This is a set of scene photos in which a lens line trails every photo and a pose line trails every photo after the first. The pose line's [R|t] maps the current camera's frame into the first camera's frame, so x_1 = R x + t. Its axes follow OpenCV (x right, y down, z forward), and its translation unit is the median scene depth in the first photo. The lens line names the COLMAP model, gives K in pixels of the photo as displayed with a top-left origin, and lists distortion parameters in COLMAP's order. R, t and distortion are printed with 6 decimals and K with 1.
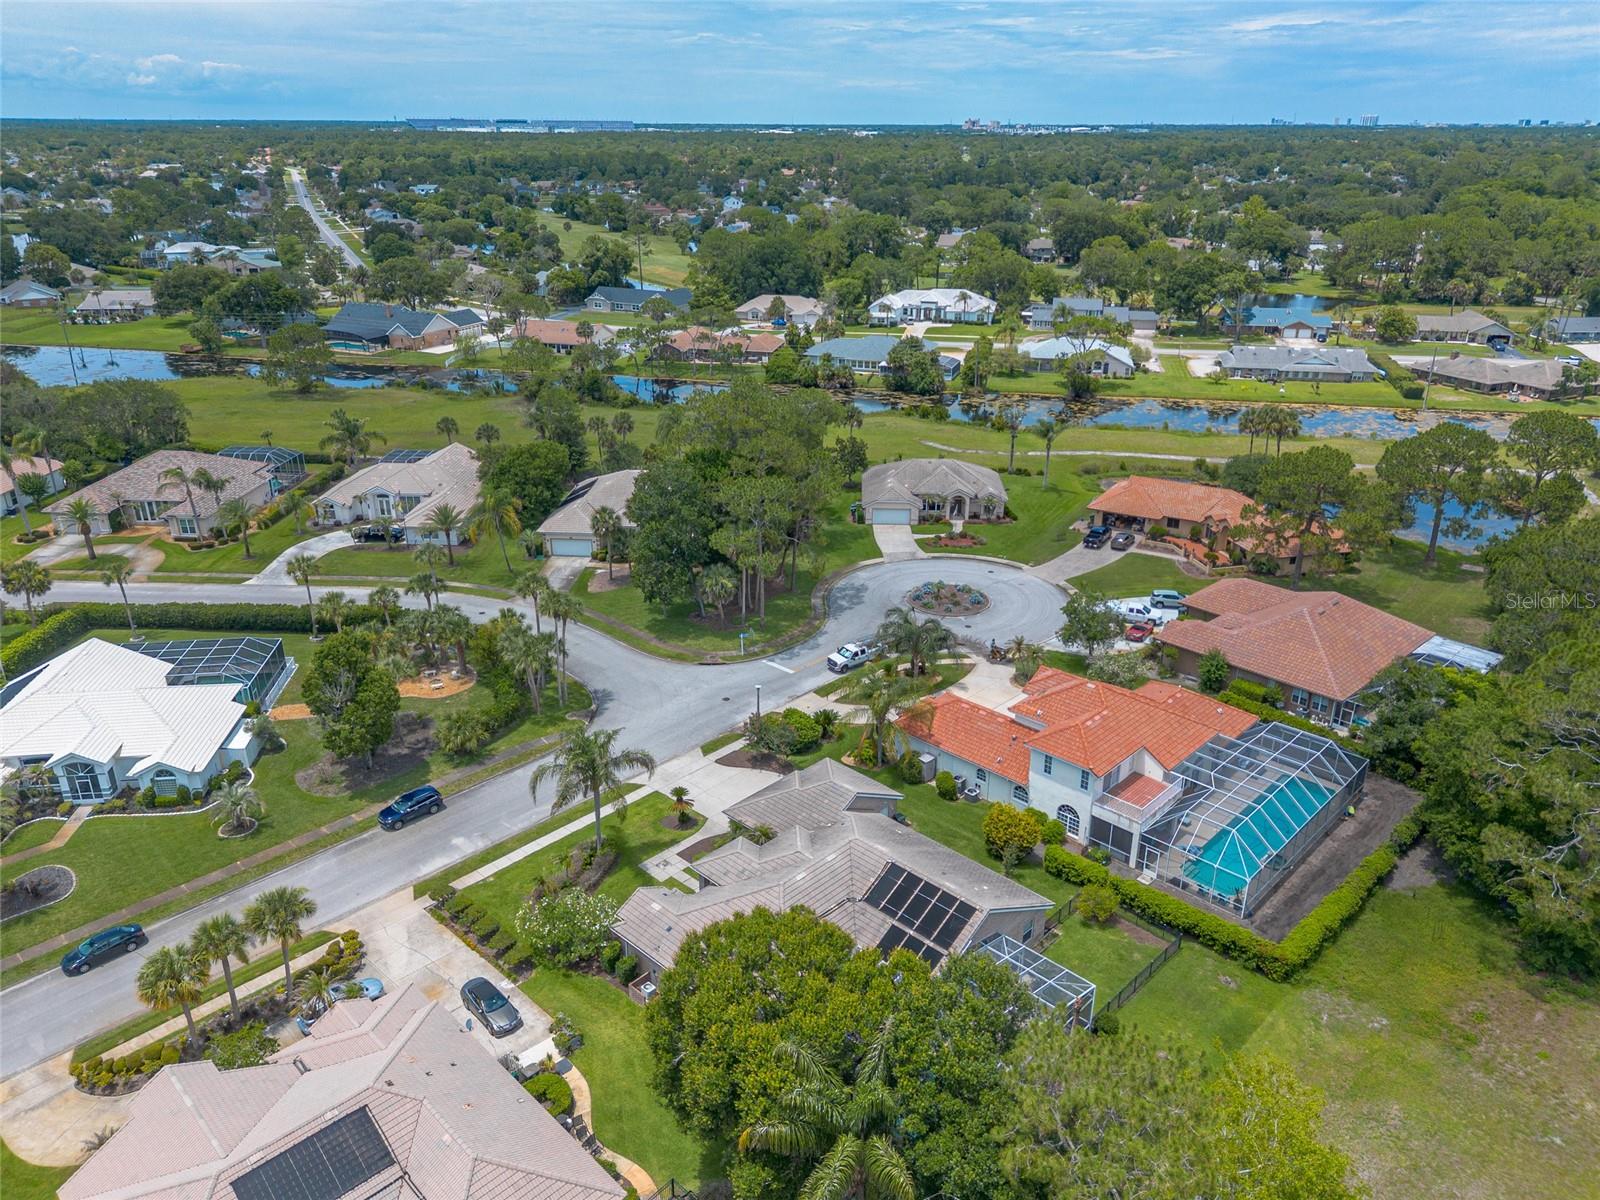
lens RADIAL K [[1130.9, 0, 798.0], [0, 1130.9, 608.6], [0, 0, 1]] dist [0.085173, -0.093790]
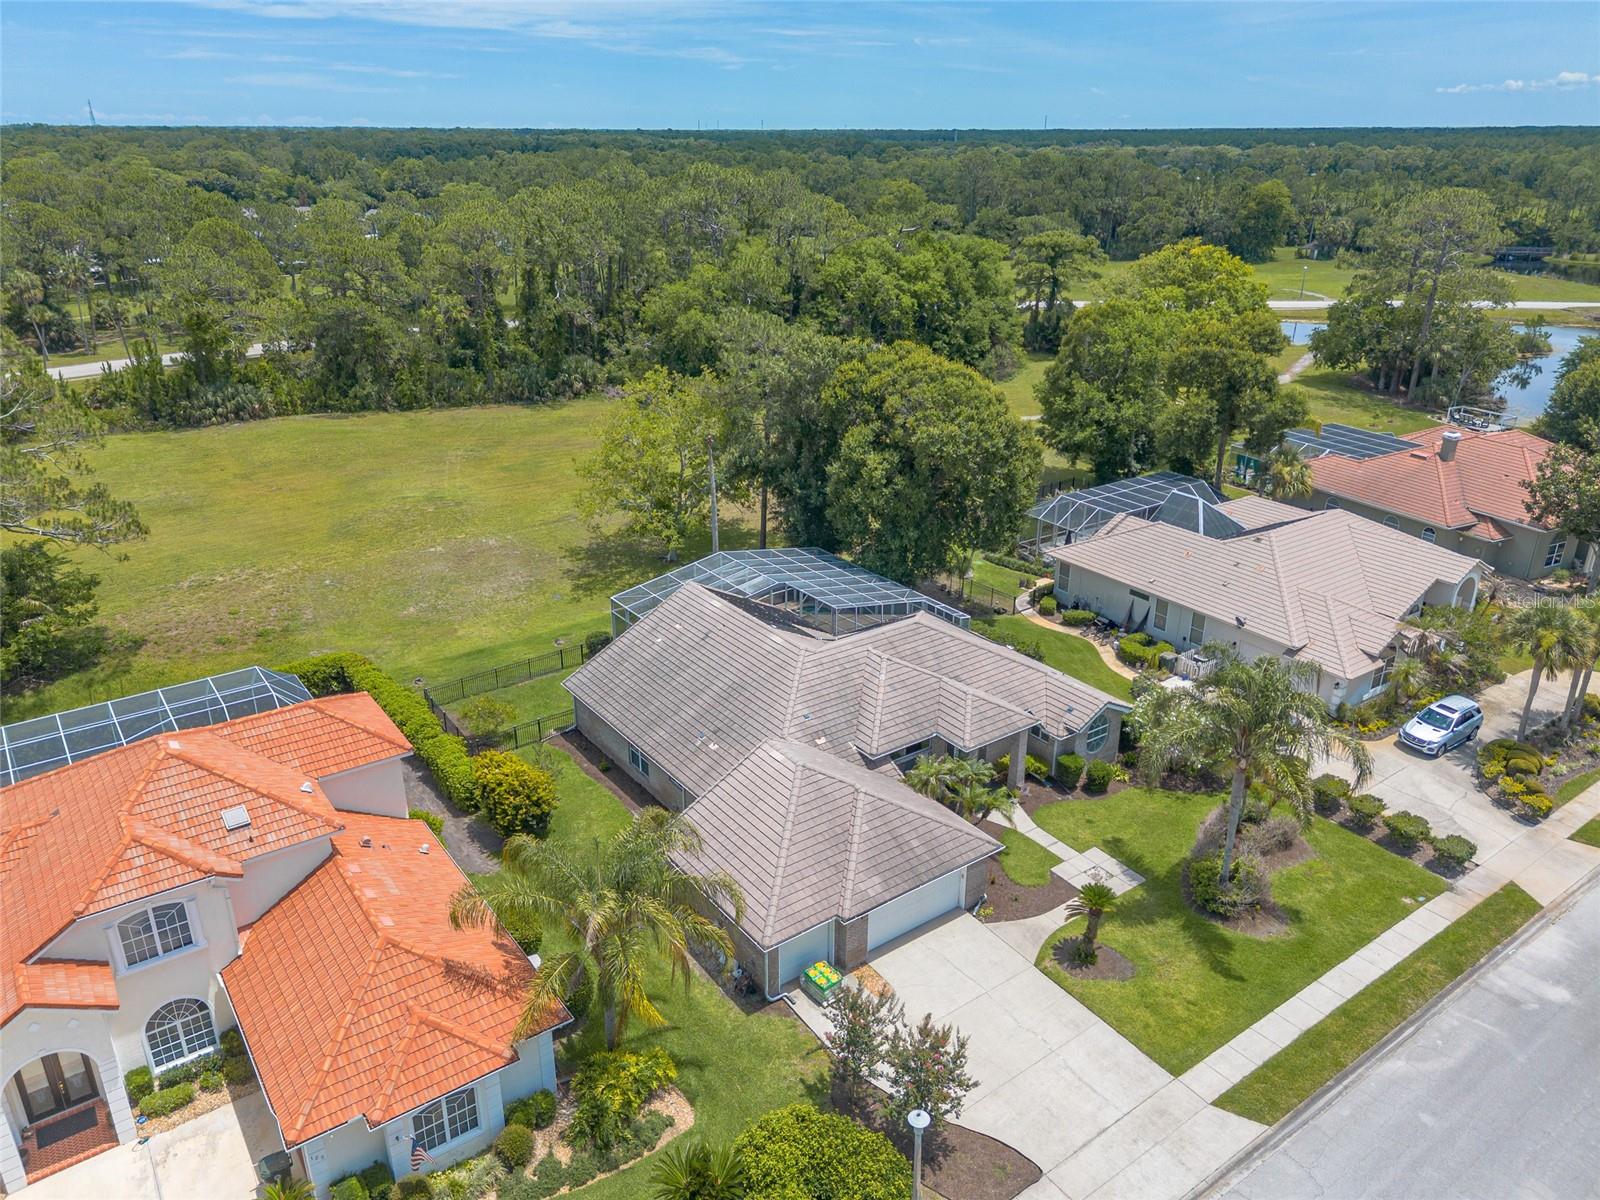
lens RADIAL K [[1141.2, 0, 795.0], [0, 1141.2, 594.2], [0, 0, 1]] dist [0.085020, -0.086285]
pose [[-0.984360, -0.069963, 0.161680, -0.029849], [0.065013, 0.708711, 0.702497, -0.174032], [-0.163733, 0.702022, -0.693078, 0.782086]]
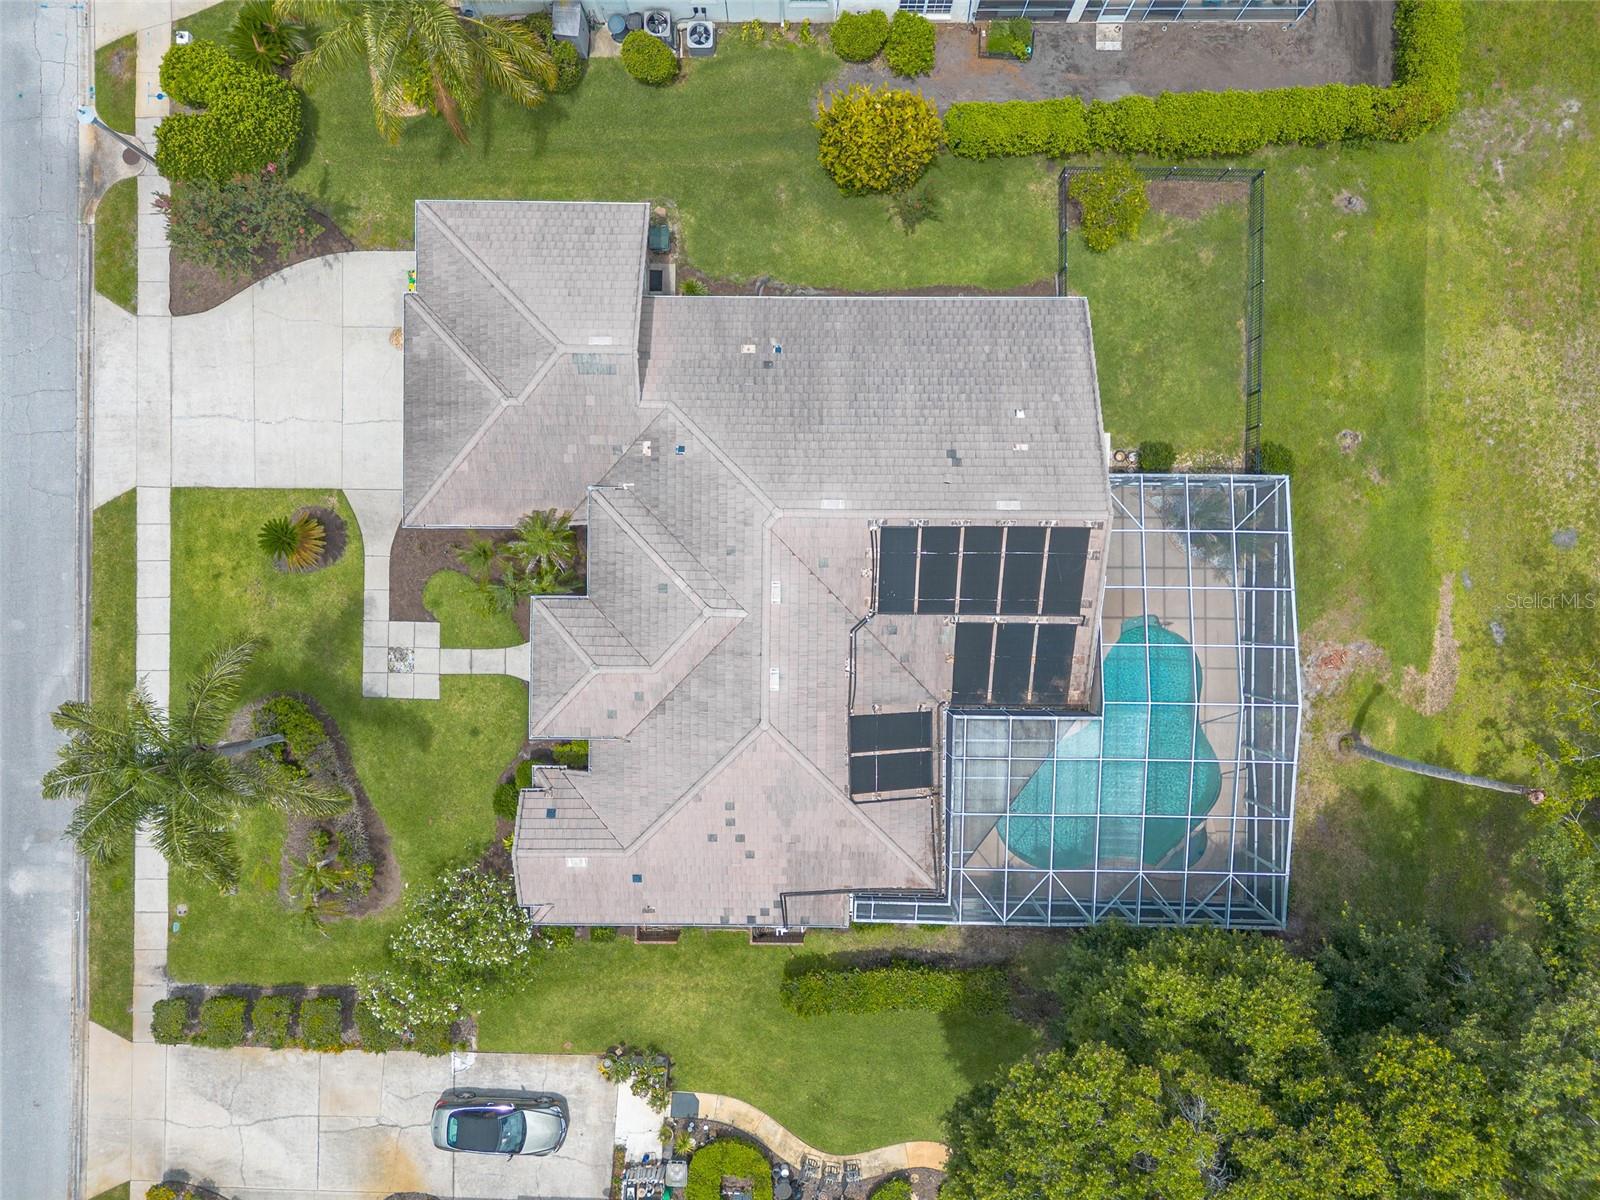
lens RADIAL K [[1181.4, 0, 800.0], [0, 1181.4, 600.0], [0, 0, 1]] dist [0.074633, -0.079746]
pose [[0.725496, -0.688136, -0.011202, 0.021045], [0.279789, 0.280031, 0.918314, -0.129476], [-0.628788, -0.669367, 0.395694, 0.408713]]
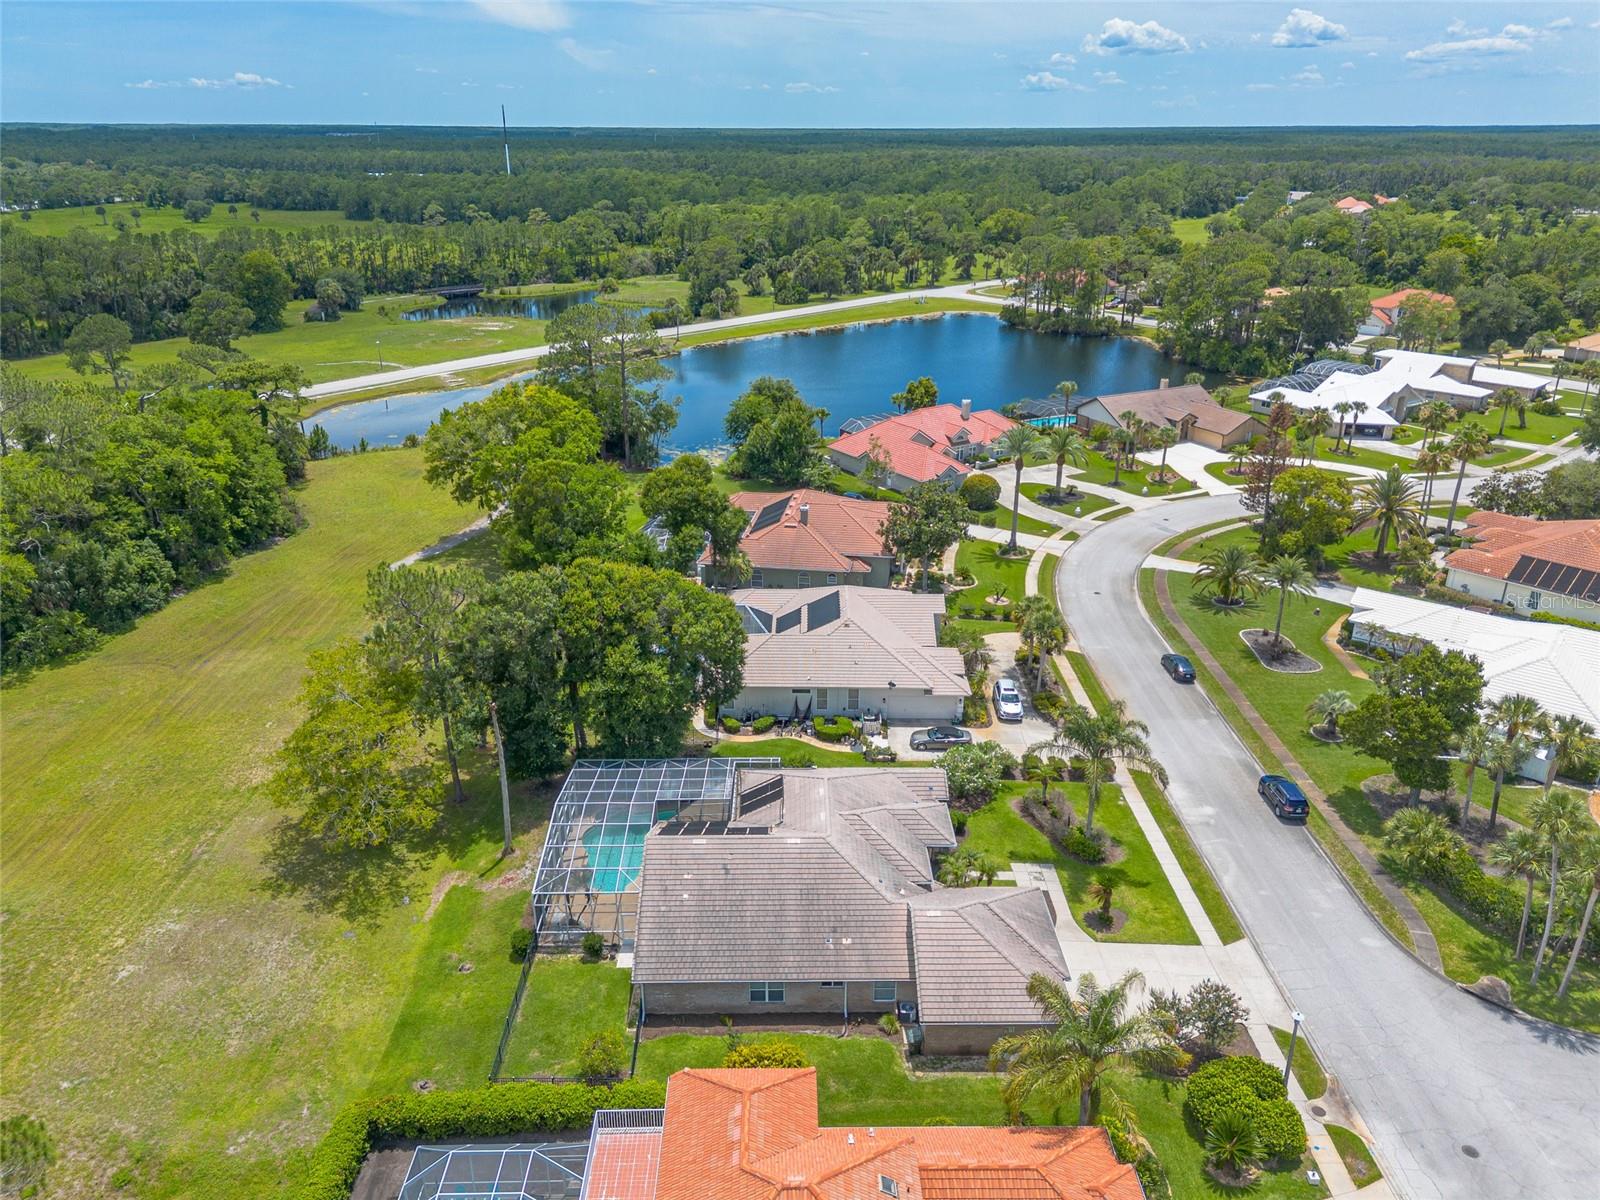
lens RADIAL K [[1130.9, 0, 798.0], [0, 1130.9, 608.6], [0, 0, 1]] dist [0.085173, -0.093790]
pose [[-0.711943, 0.270552, -0.648027, 0.316644], [-0.276959, 0.739823, 0.613152, -0.251008], [0.645315, 0.616006, -0.451780, 0.678410]]
